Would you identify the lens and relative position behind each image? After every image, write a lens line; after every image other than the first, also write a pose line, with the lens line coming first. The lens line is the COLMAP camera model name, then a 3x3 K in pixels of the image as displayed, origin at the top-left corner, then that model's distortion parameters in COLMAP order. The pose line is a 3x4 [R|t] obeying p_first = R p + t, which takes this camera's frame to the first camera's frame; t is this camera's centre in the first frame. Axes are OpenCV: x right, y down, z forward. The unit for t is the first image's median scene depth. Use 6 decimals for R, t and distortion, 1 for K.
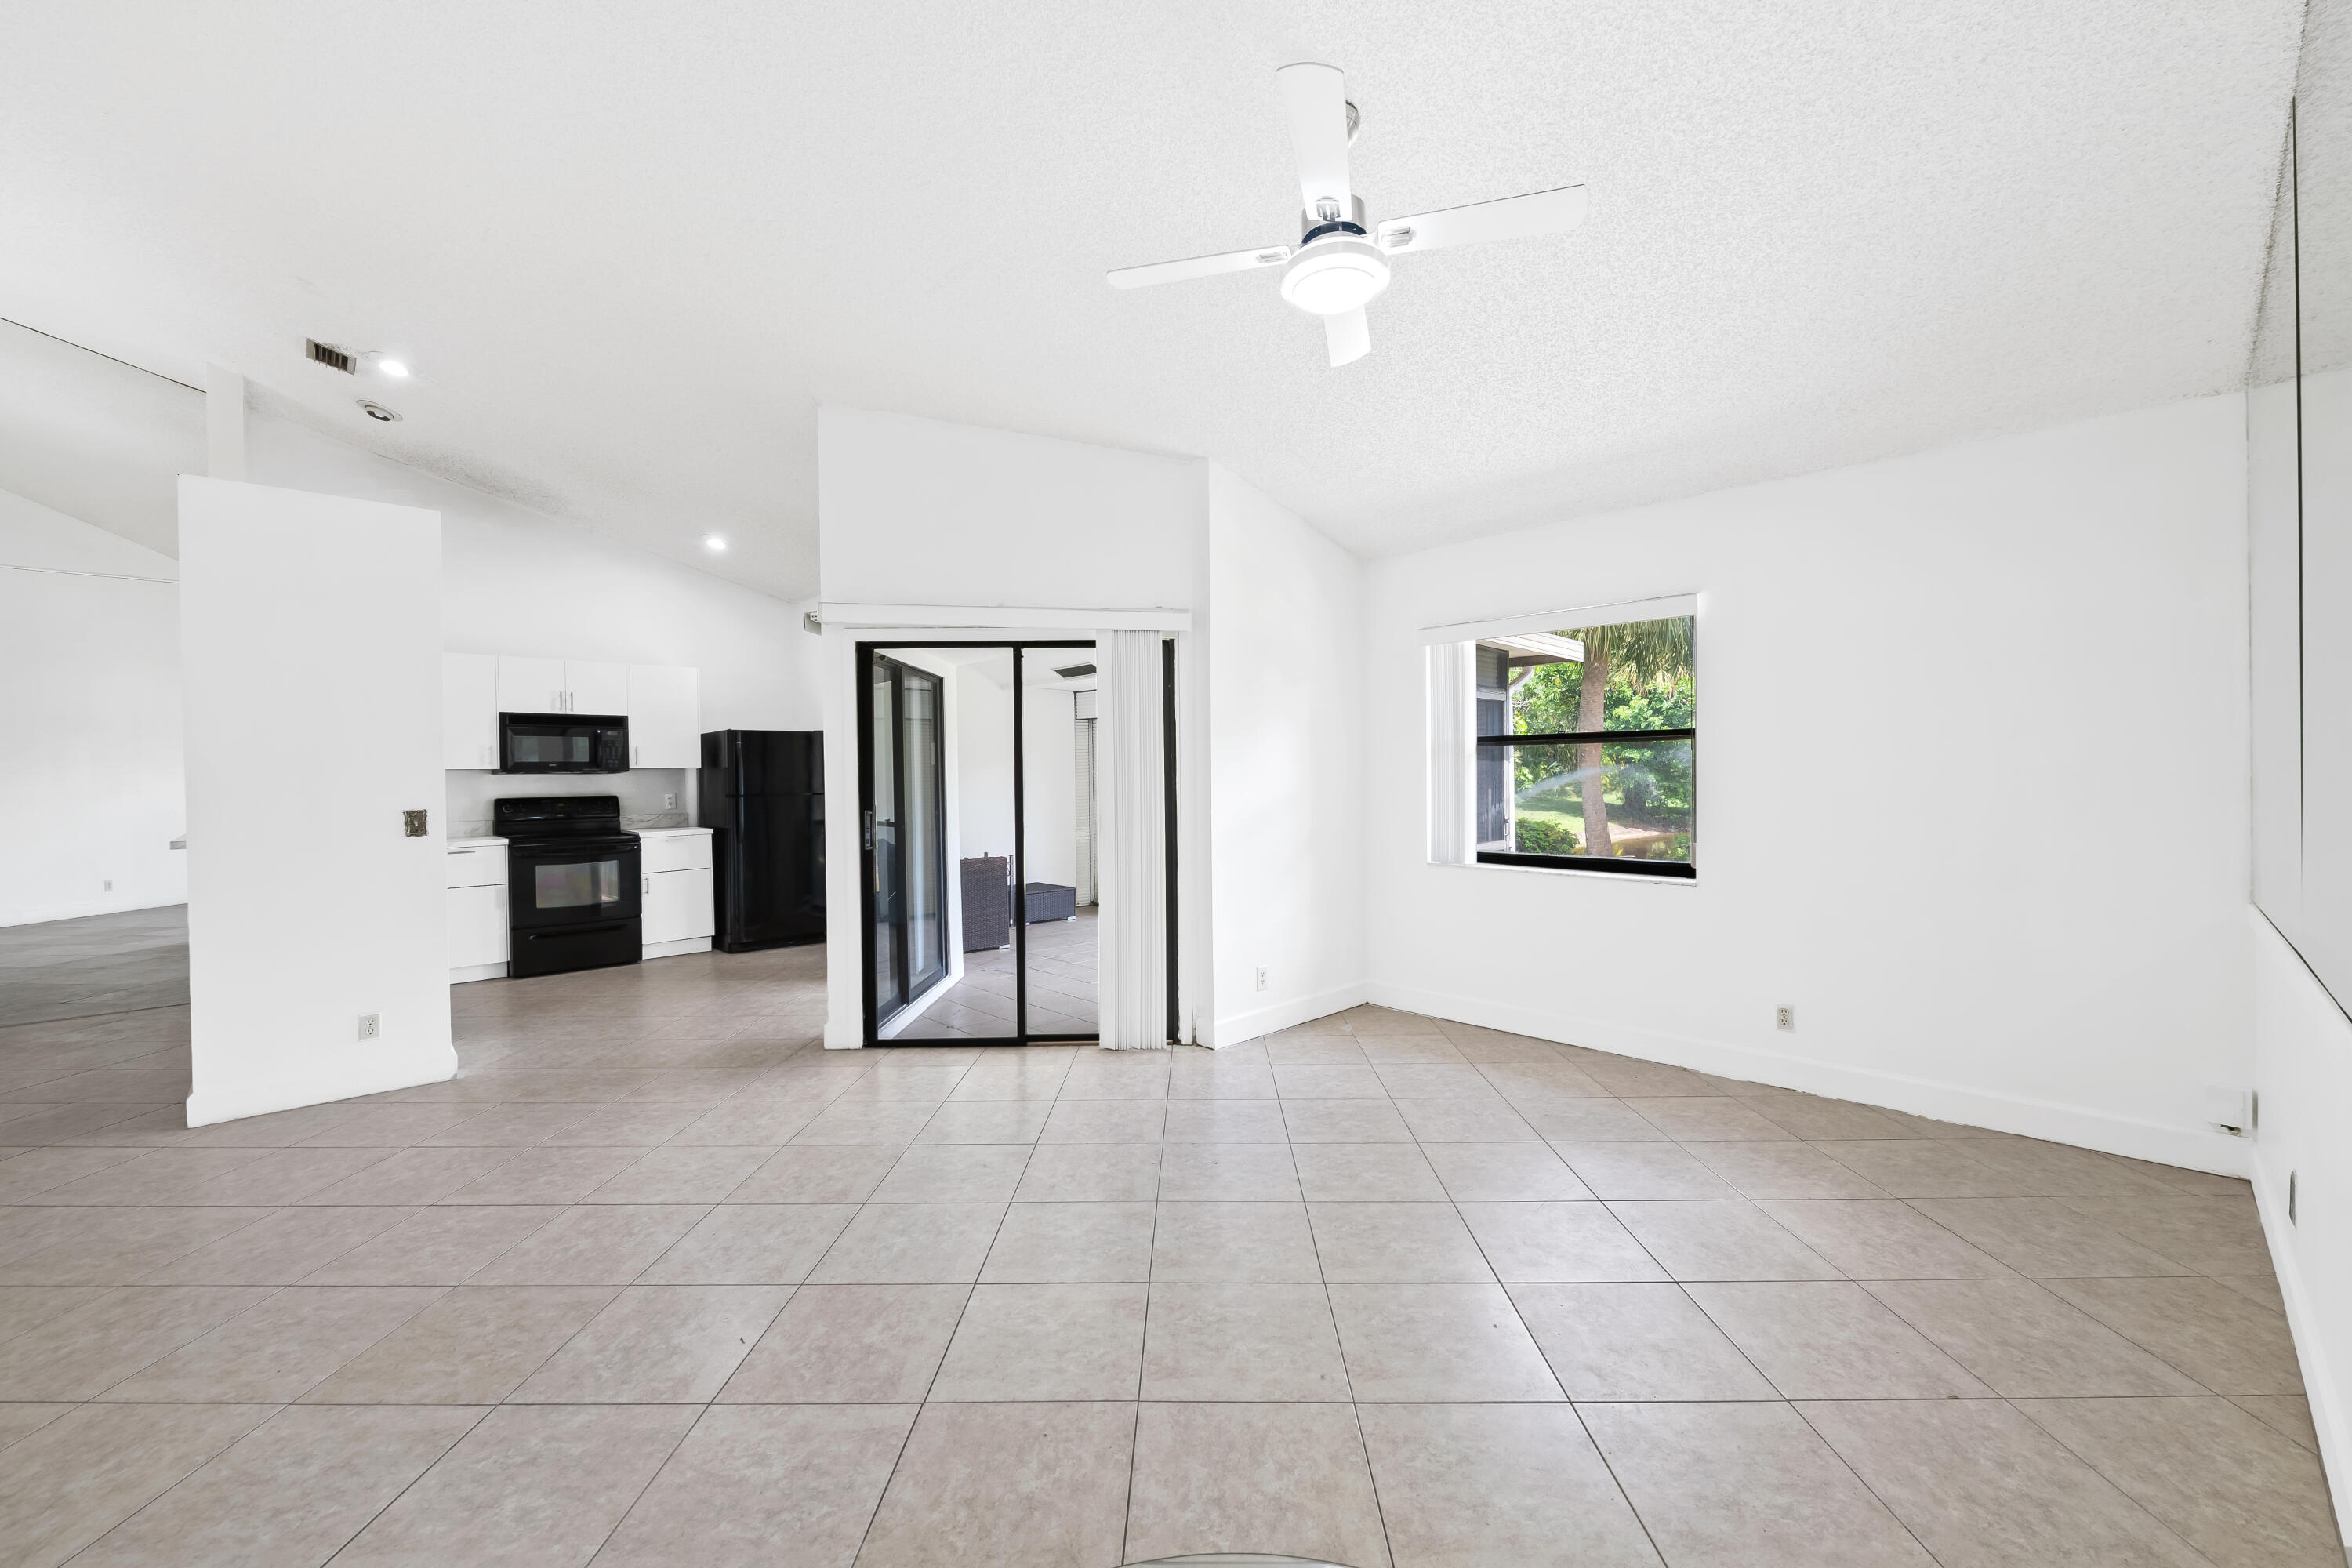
lens RADIAL K [[931.6, 0, 1189.3], [0, 931.6, 774.1], [0, 0, 1]] dist [0.002314, -0.002945]
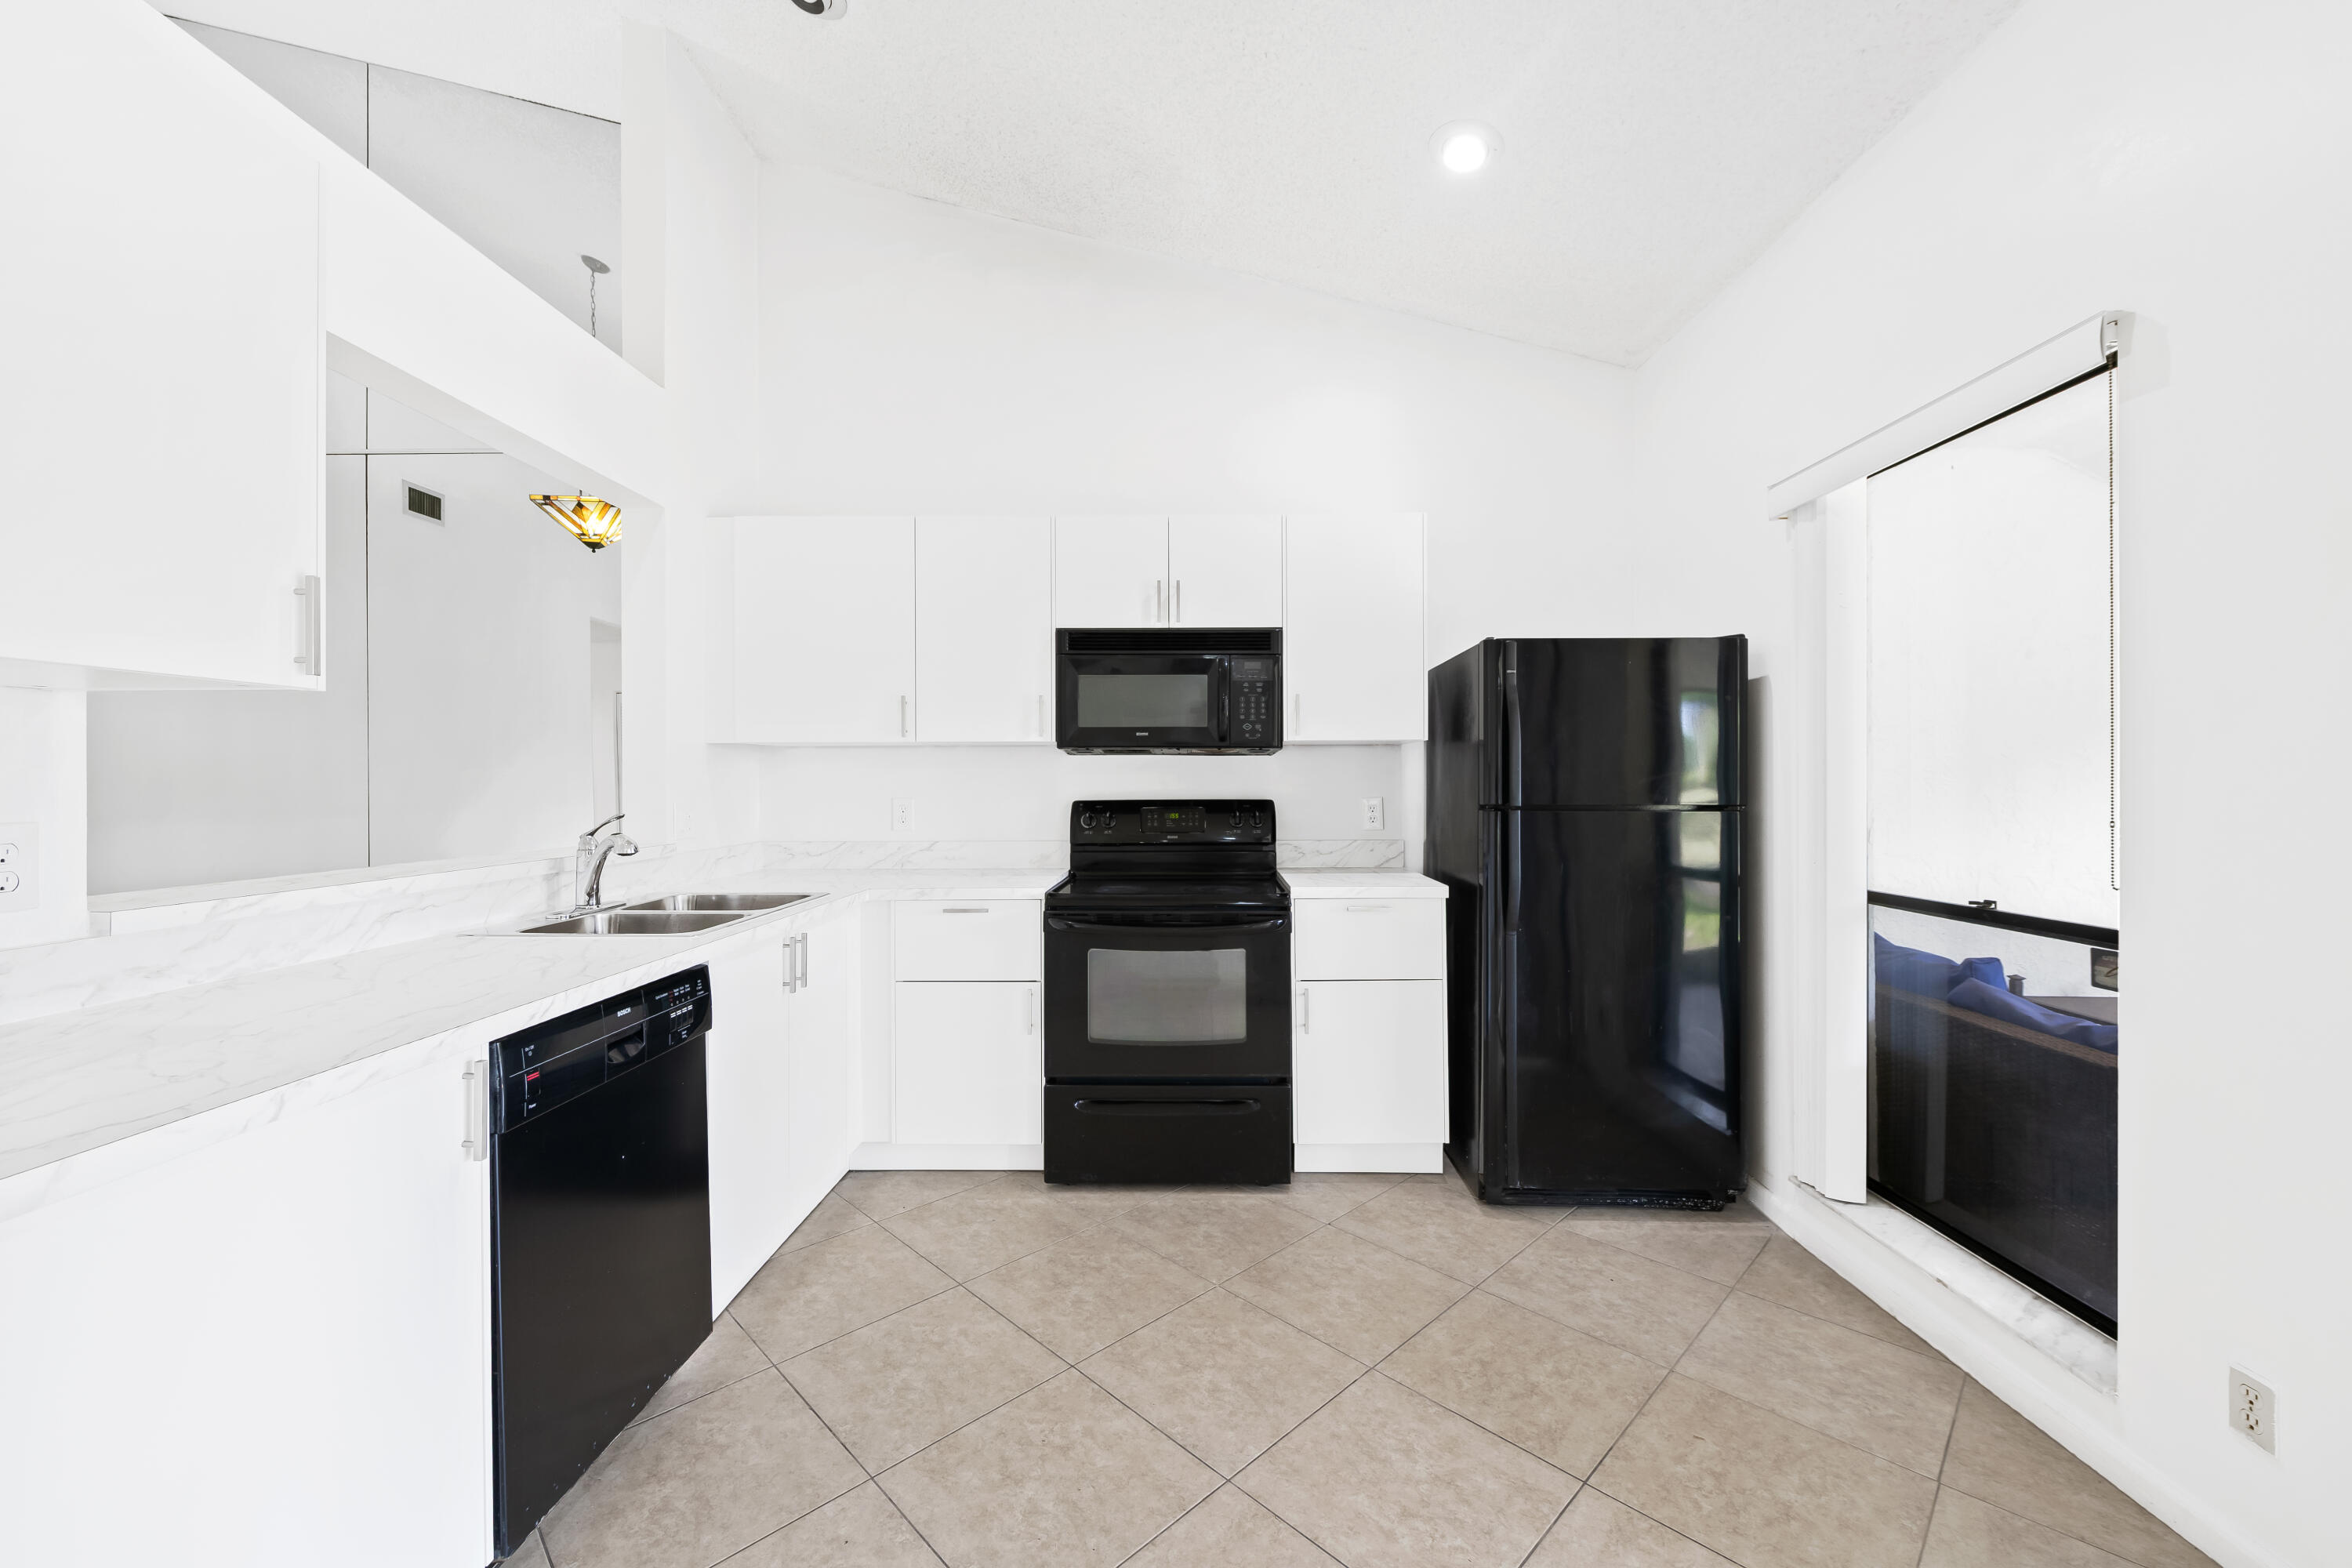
lens RADIAL K [[931.6, 0, 1189.9], [0, 931.6, 775.4], [0, 0, 1]] dist [0.002314, -0.002945]
pose [[0.712096, 0.014425, -0.701934, -0.315223], [-0.010603, 0.999896, 0.009792, 0.006550], [0.702002, 0.000470, 0.712175, 0.649695]]
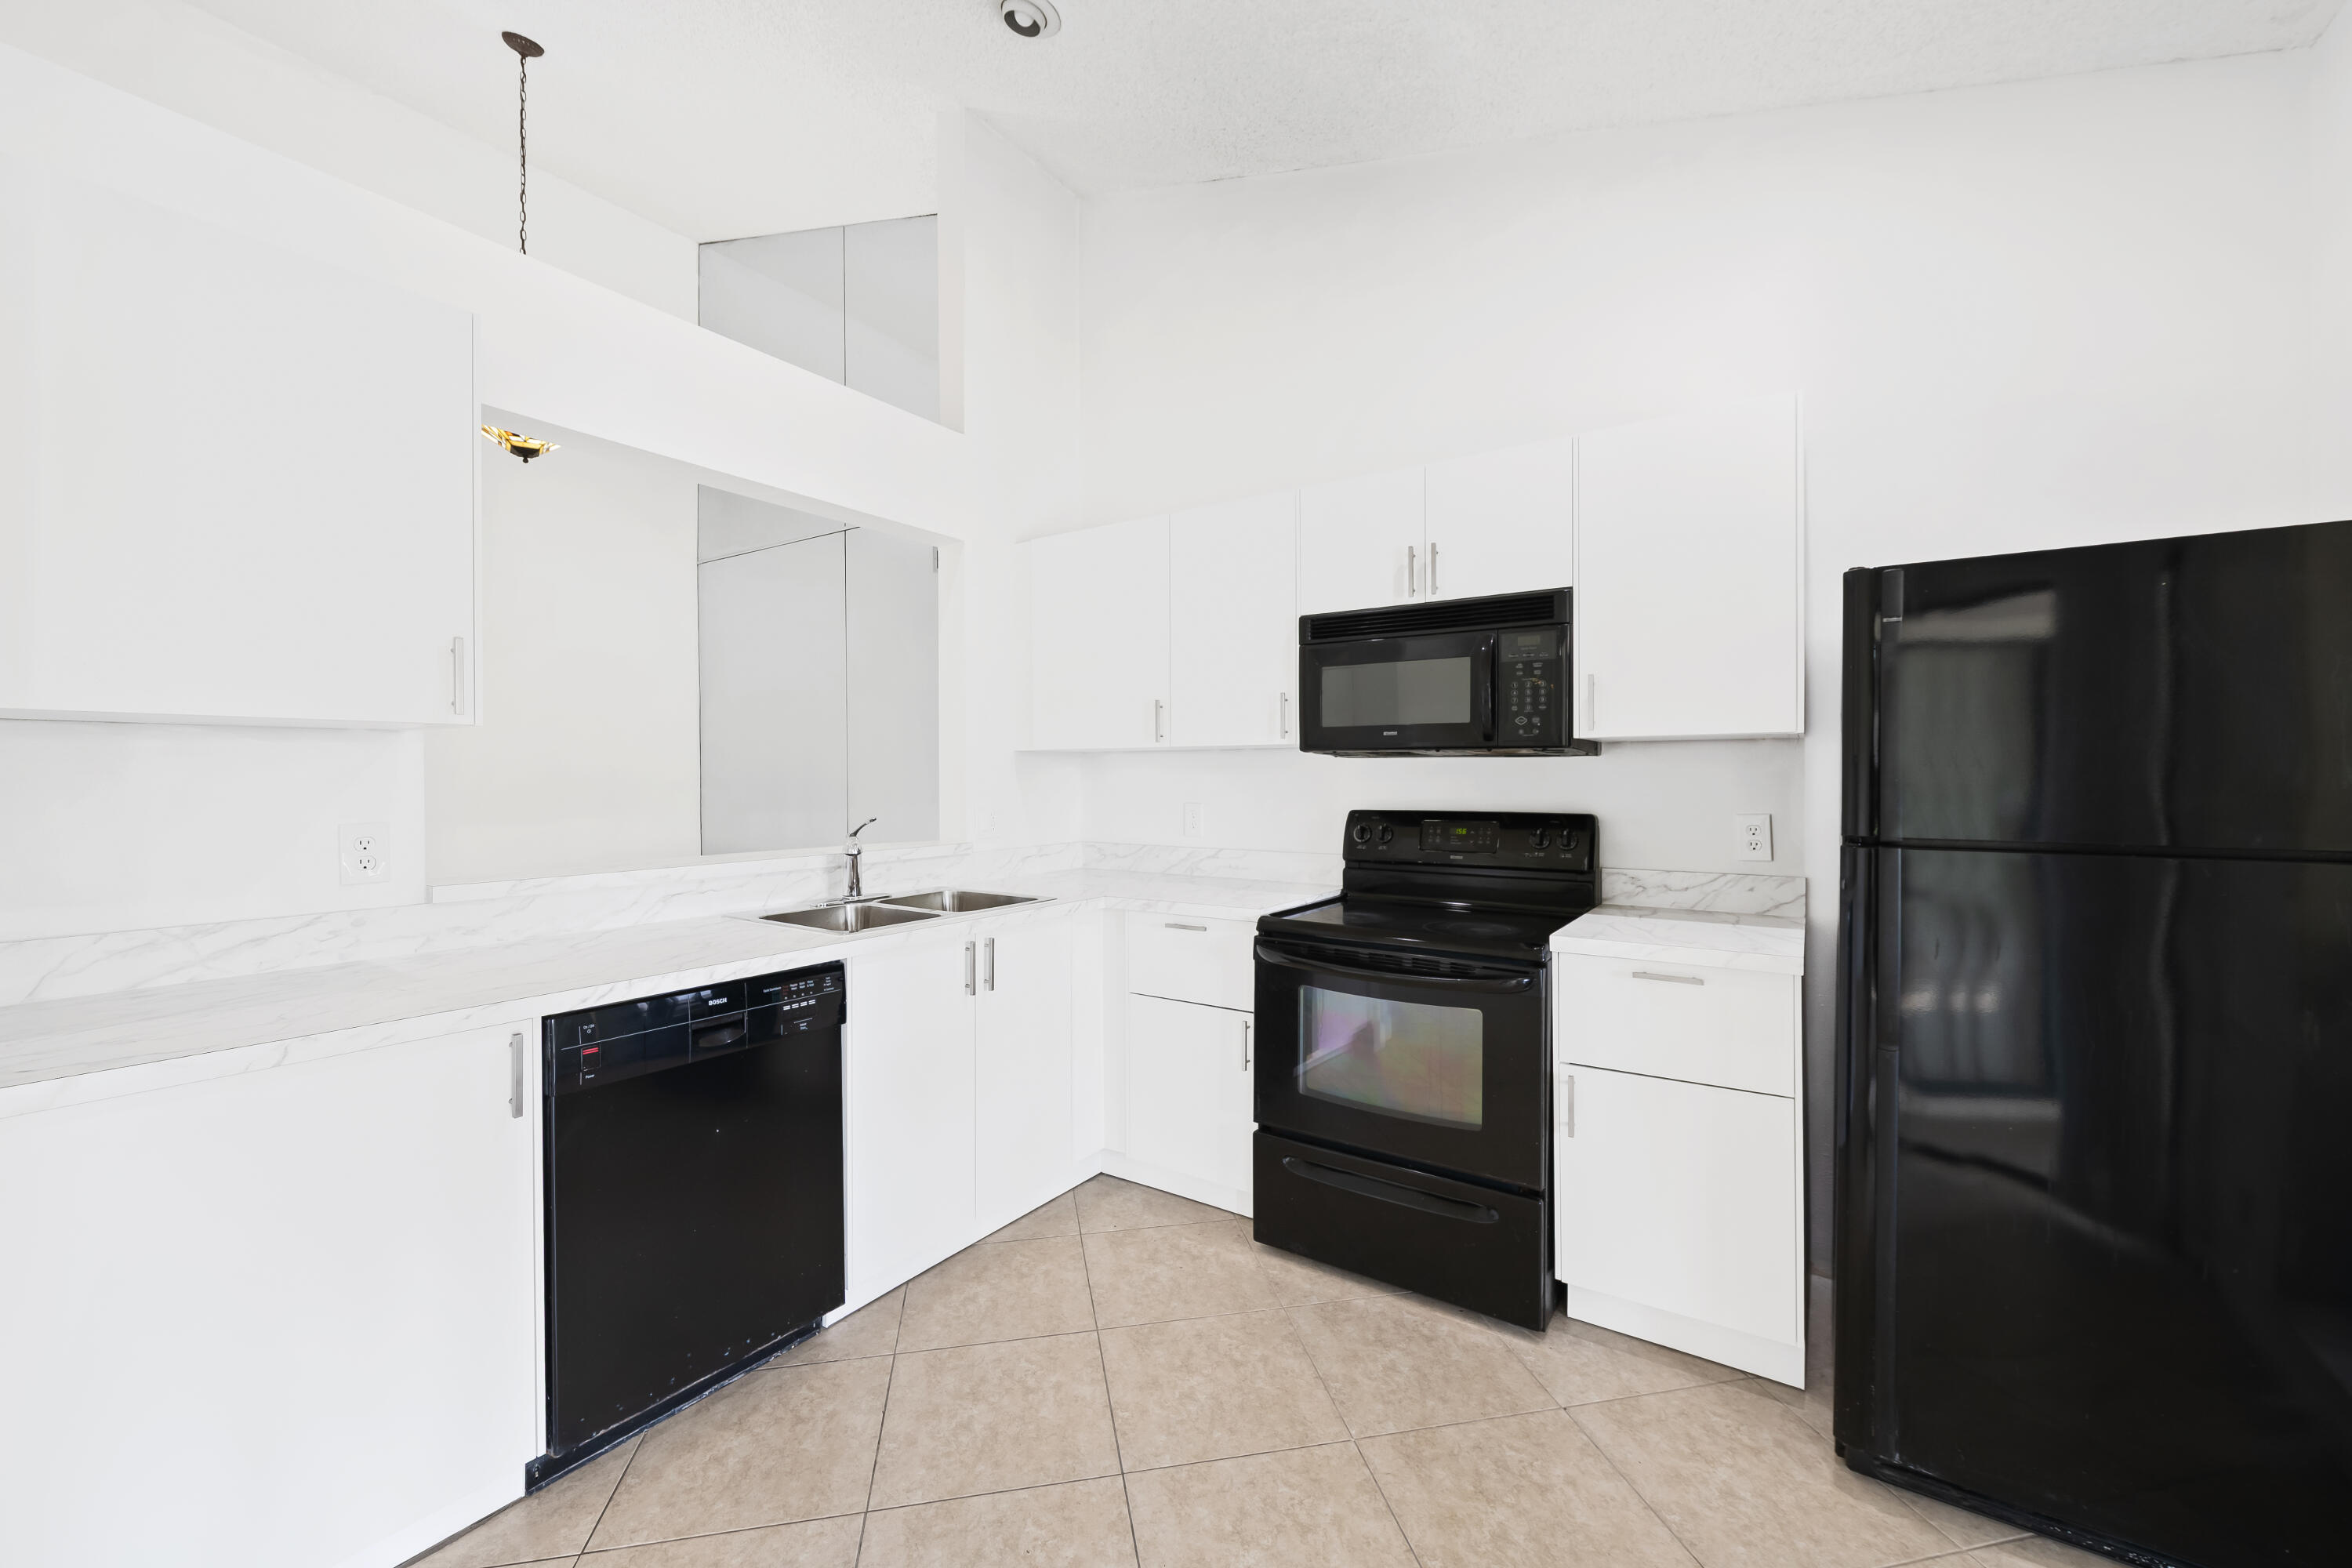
lens RADIAL K [[931.6, 0, 1172.7], [0, 931.6, 777.5], [0, 0, 1]] dist [0.002314, -0.002945]
pose [[0.207651, 0.021521, -0.977966, -0.297878], [-0.001312, 0.999763, 0.021722, 0.000752], [0.978202, -0.003228, 0.207630, 0.794745]]
